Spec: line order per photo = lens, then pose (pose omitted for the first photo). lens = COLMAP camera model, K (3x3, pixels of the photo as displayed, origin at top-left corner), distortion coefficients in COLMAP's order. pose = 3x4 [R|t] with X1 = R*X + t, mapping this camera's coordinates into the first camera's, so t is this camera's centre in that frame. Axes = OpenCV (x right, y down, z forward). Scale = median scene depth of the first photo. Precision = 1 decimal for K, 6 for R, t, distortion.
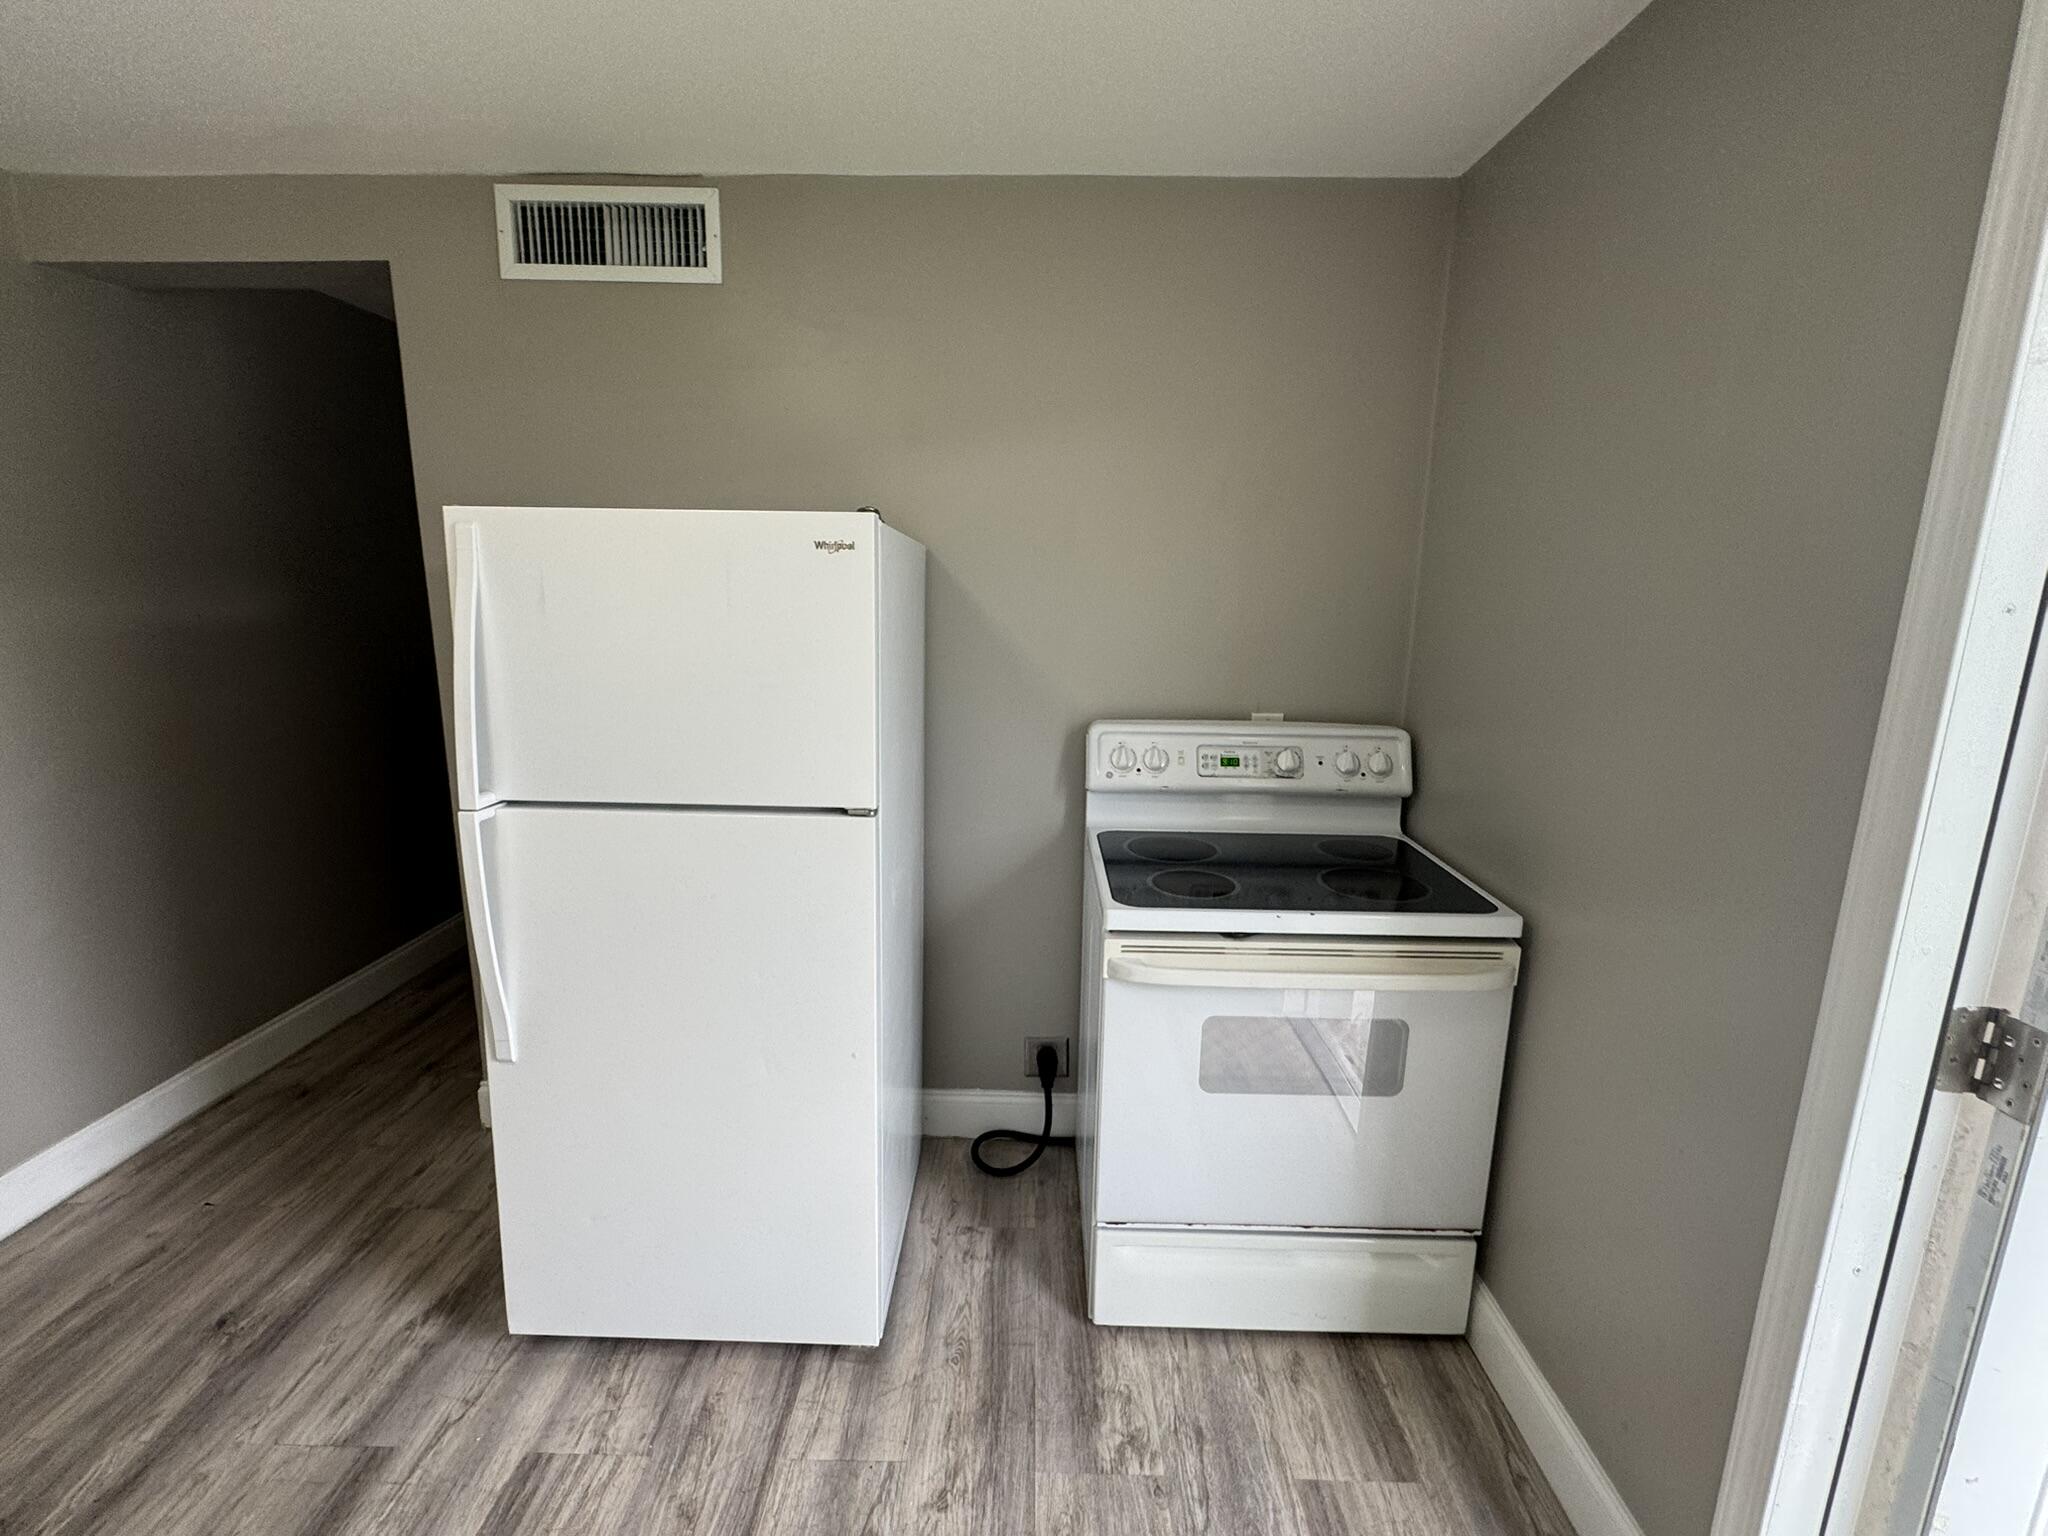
lens RADIAL K [[930.1, 0, 1023.2], [0, 930.1, 770.5], [0, 0, 1]] dist [-0.006621, 0.001654]
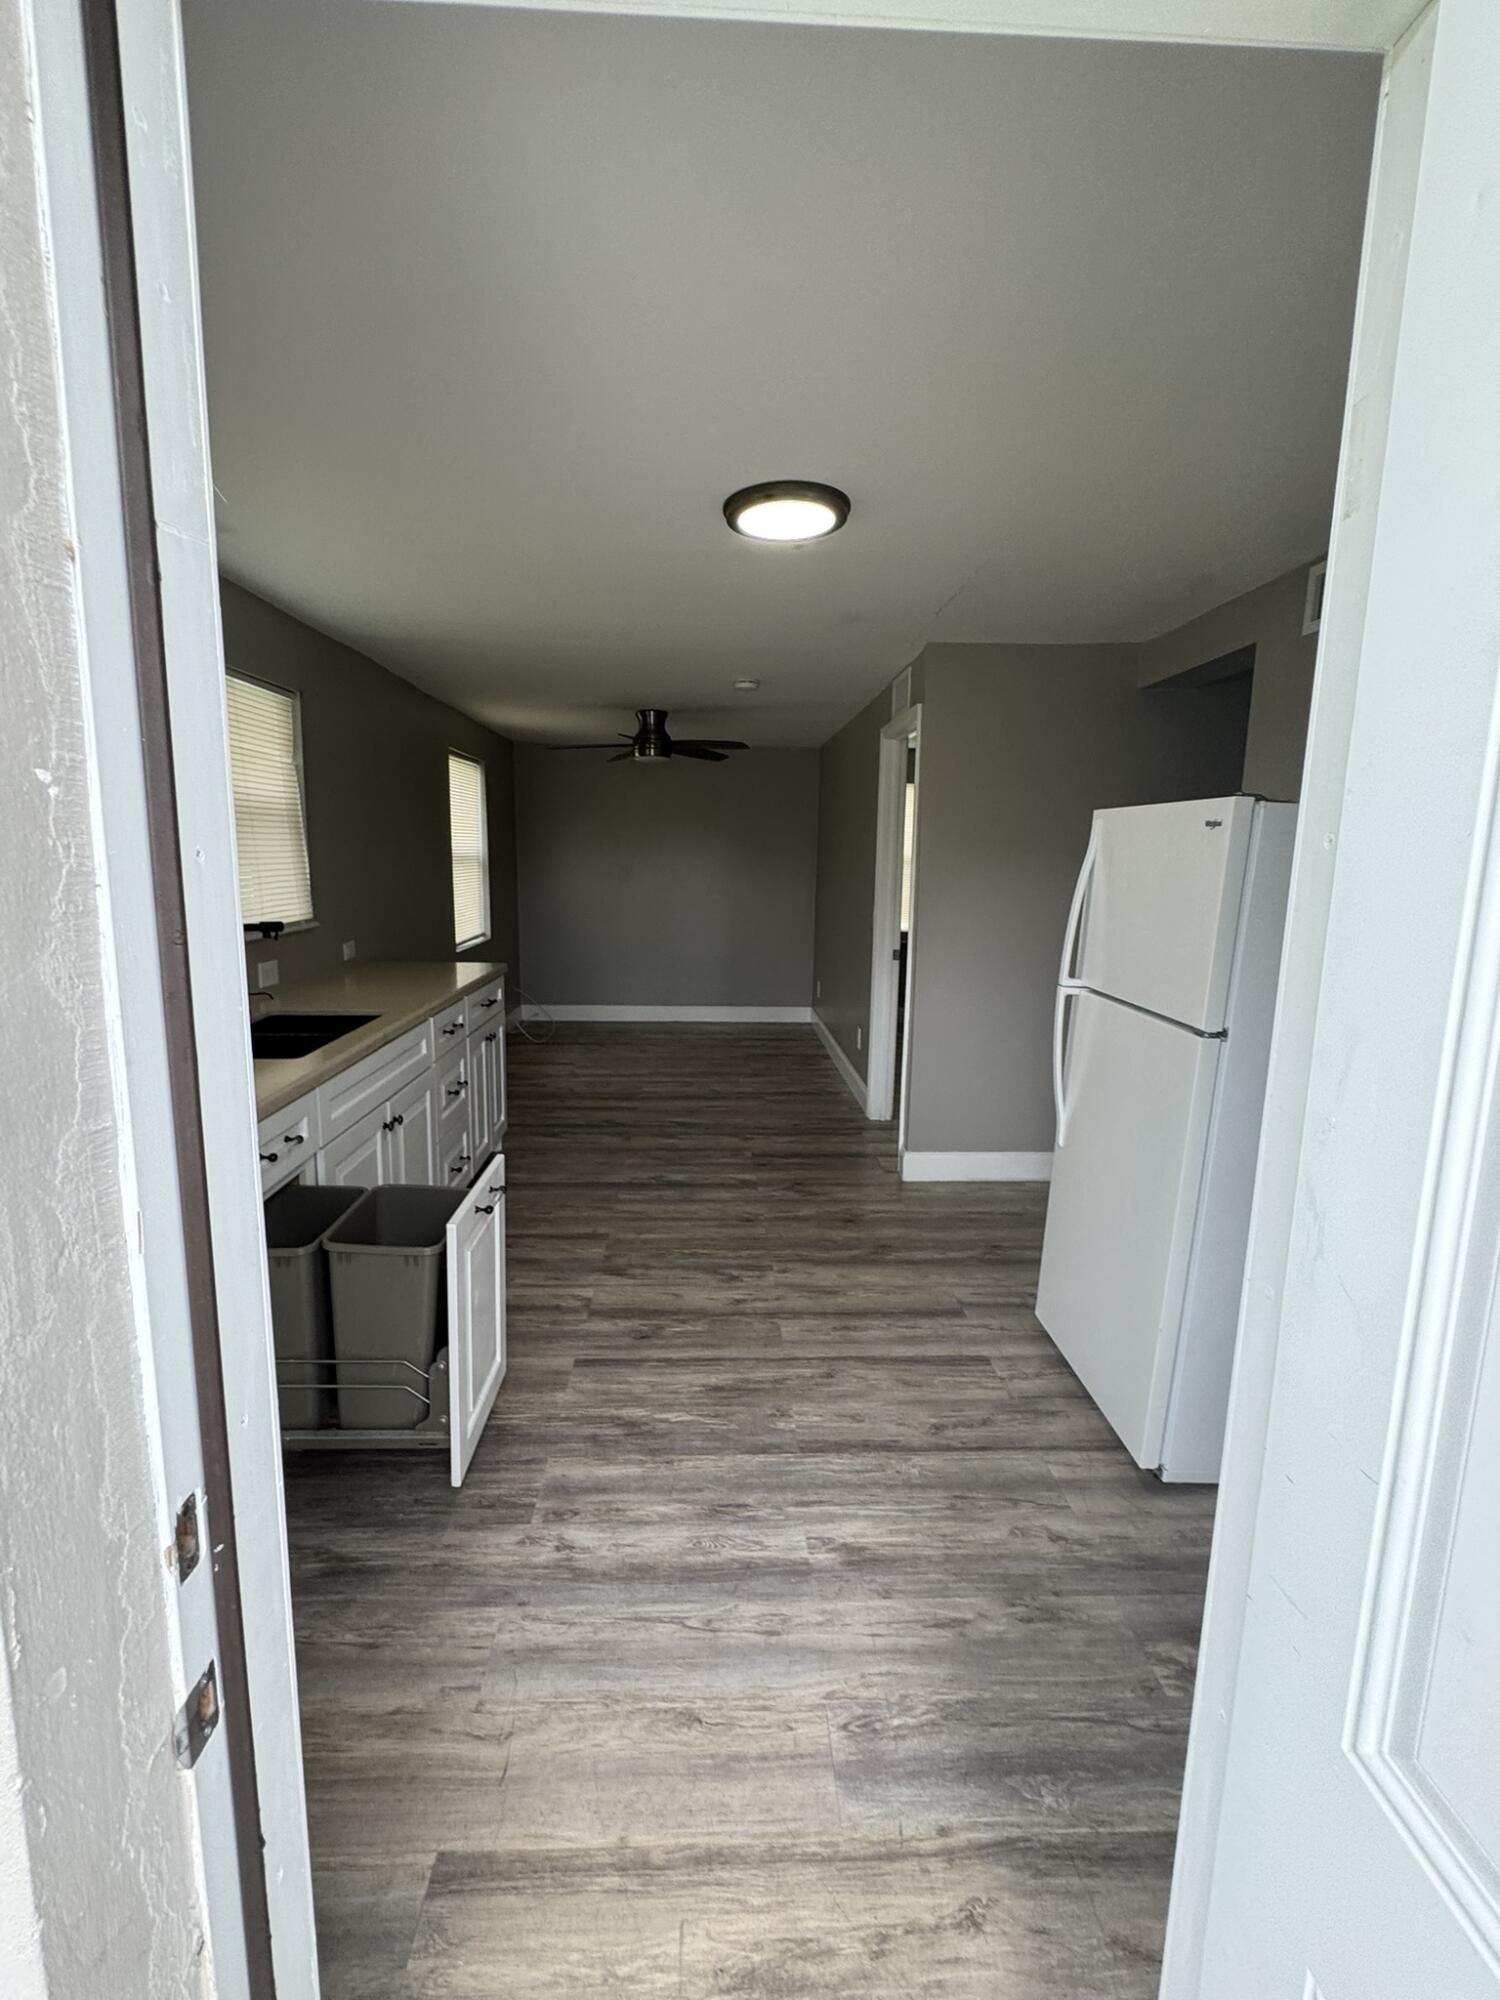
lens RADIAL K [[908.3, 0, 746.2], [0, 908.3, 997.8], [0, 0, 1]] dist [-0.006621, 0.001654]
pose [[0.047300, 0.137987, -0.989304, 1.008405], [-0.213715, 0.968876, 0.124920, -0.022581], [0.975750, 0.205521, 0.075318, 0.298535]]
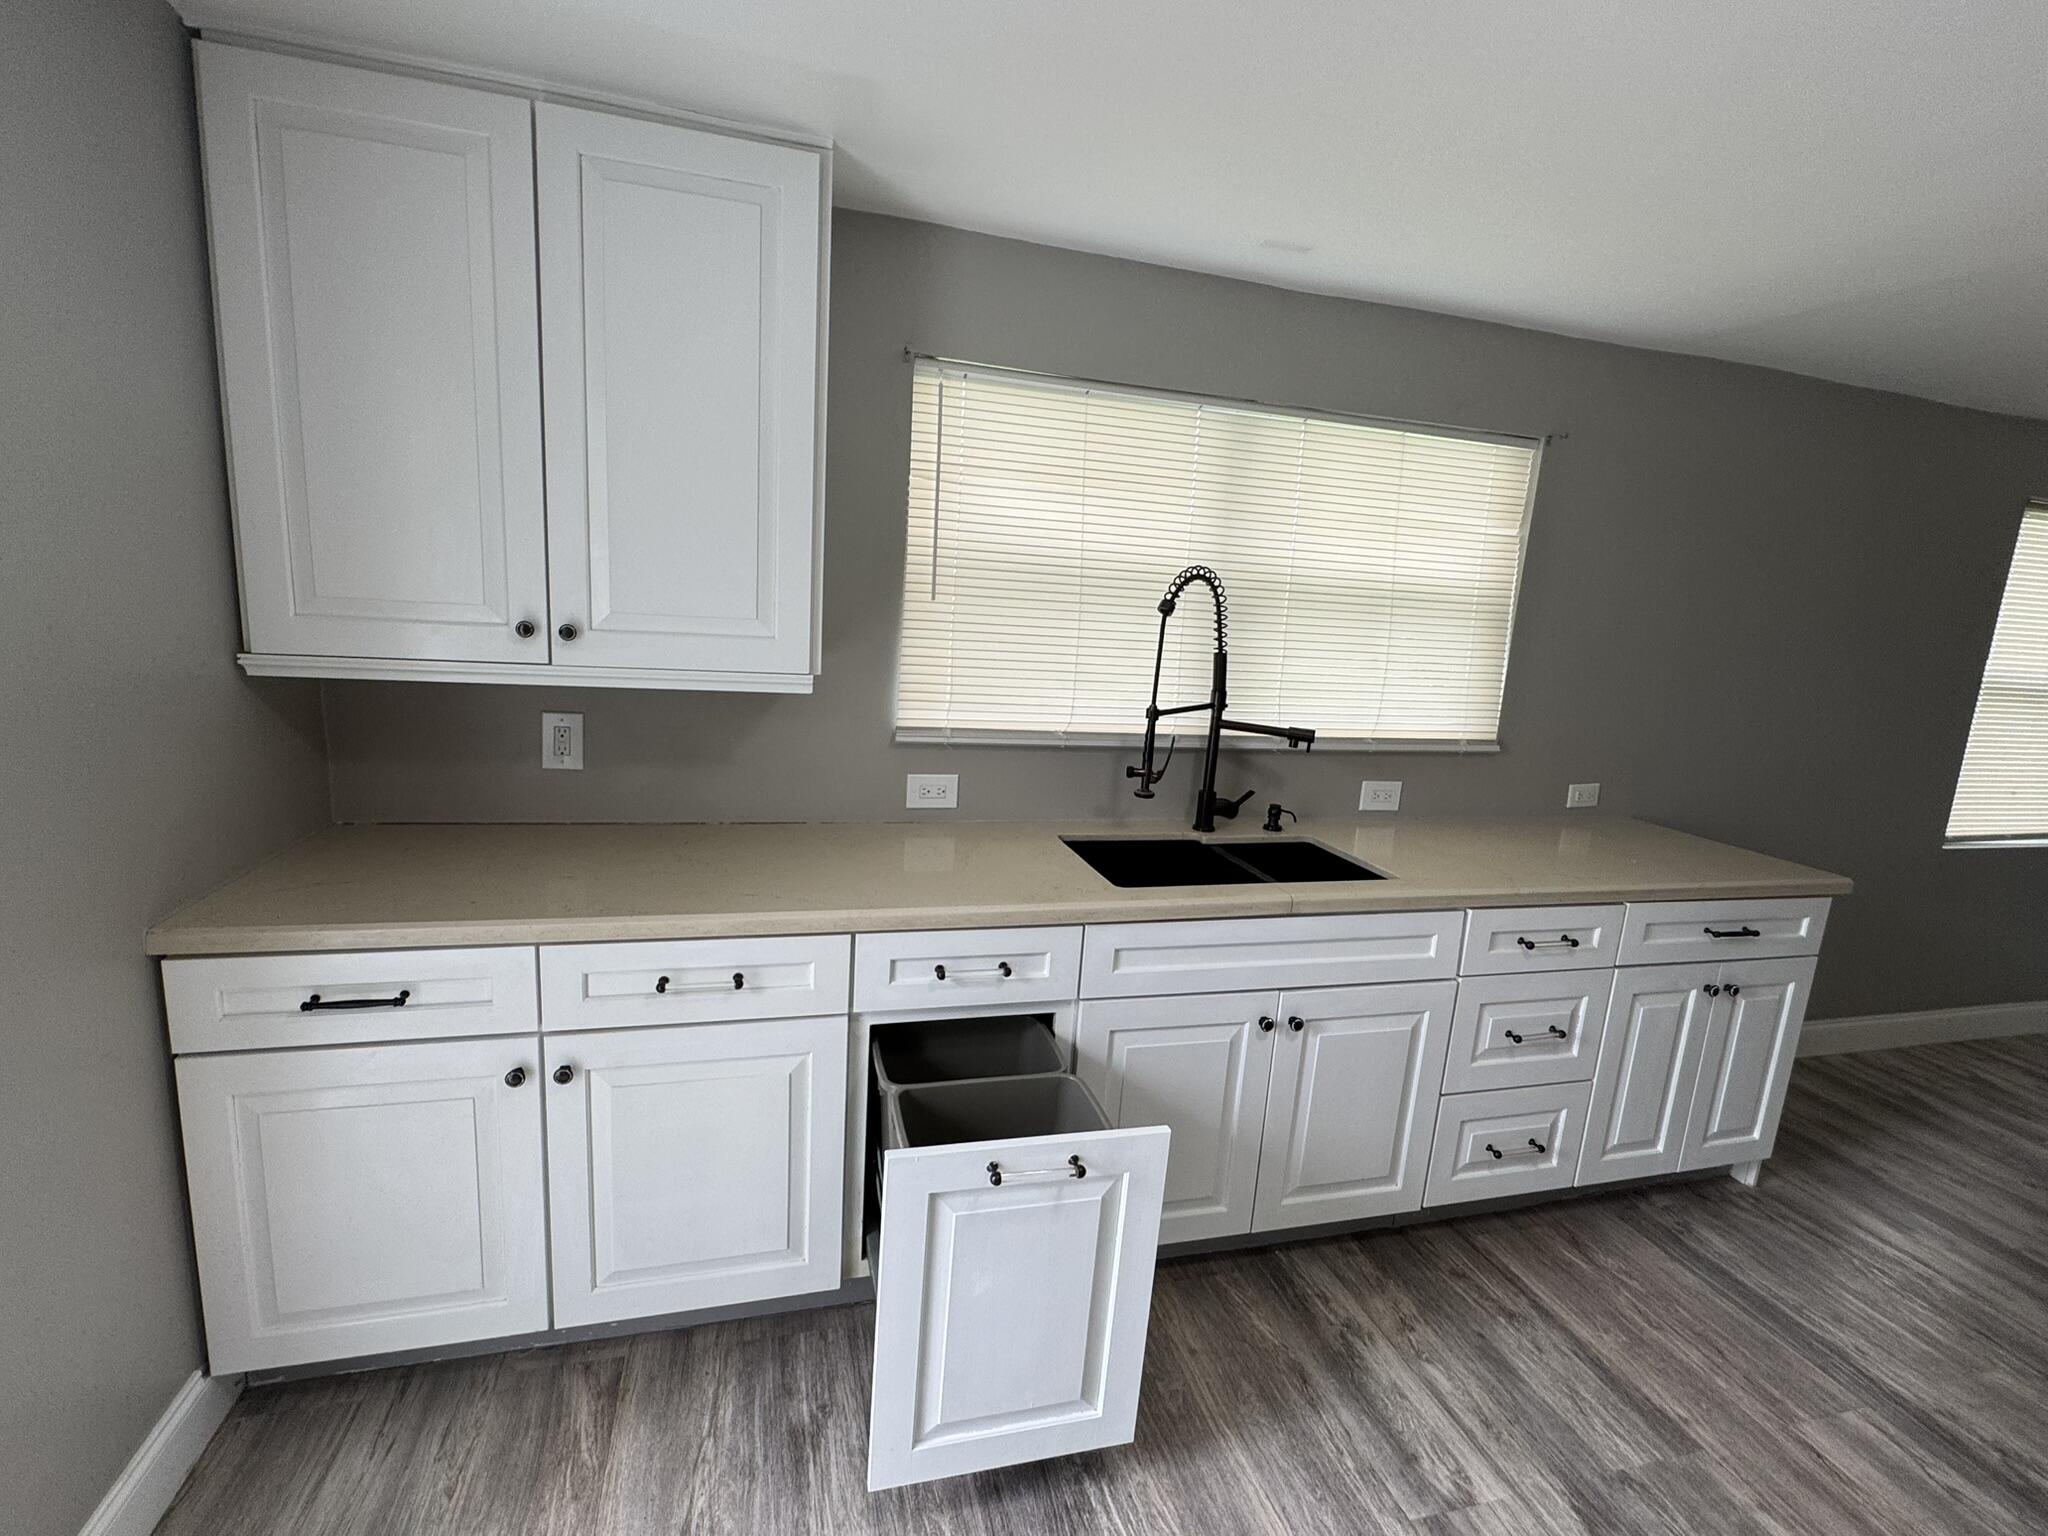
lens RADIAL K [[930.1, 0, 1020.5], [0, 930.1, 771.3], [0, 0, 1]] dist [-0.006621, 0.001654]
pose [[-0.960268, -0.027945, -0.277676, 0.052935], [-0.132173, 0.921850, 0.364311, -0.159350], [0.245795, 0.386537, -0.888917, 0.707834]]
